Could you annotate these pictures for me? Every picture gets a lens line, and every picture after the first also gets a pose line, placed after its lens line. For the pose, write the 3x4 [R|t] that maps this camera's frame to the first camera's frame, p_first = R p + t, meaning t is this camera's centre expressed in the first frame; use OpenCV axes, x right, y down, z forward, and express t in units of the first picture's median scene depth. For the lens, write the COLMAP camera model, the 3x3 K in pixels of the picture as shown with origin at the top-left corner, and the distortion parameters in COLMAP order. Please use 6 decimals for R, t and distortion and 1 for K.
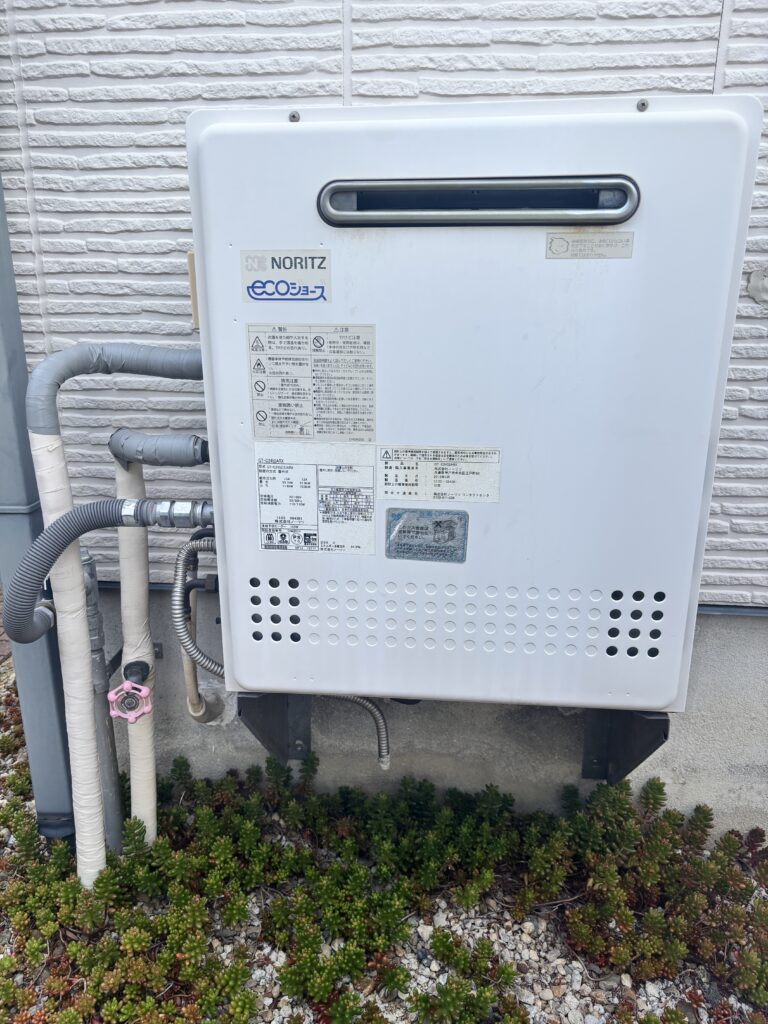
lens RADIAL K [[797.2, 0, 390.5], [0, 797.2, 512.6], [0, 0, 1]] dist [0.002906, -0.033717]
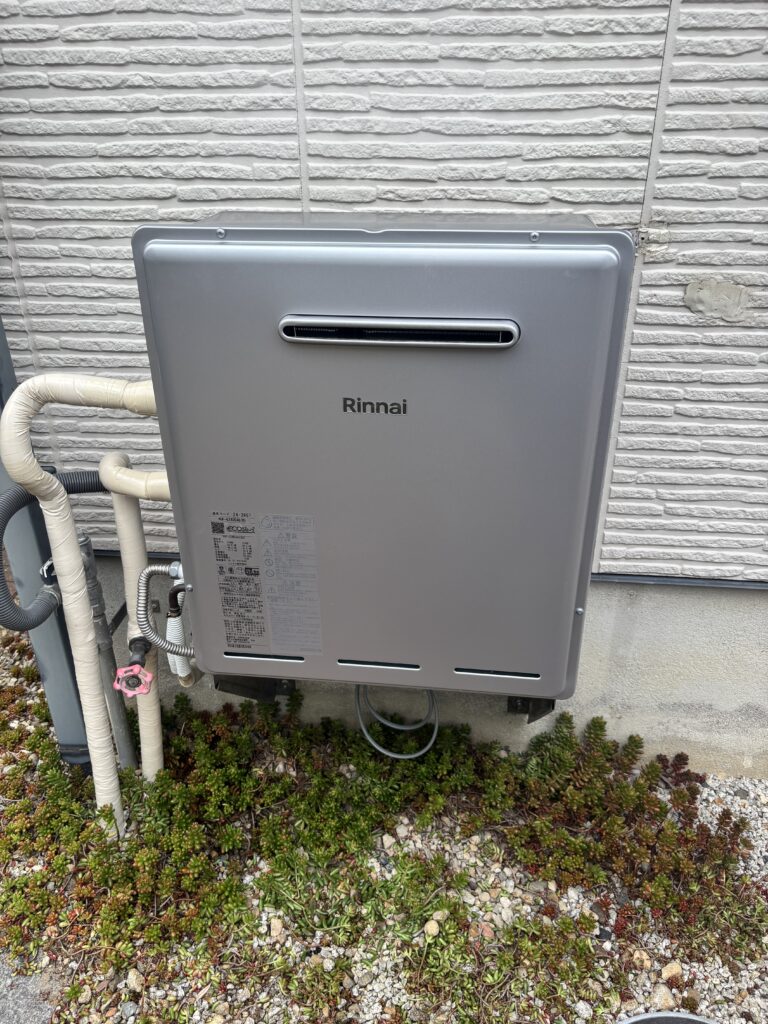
lens RADIAL K [[797.2, 0, 416.0], [0, 797.2, 511.0], [0, 0, 1]] dist [0.002906, -0.033717]
pose [[0.999998, 0.000117, -0.001882, 0.090452], [0.000223, 0.983705, 0.179791, -0.188955], [0.001872, -0.179791, 0.983703, -0.092780]]
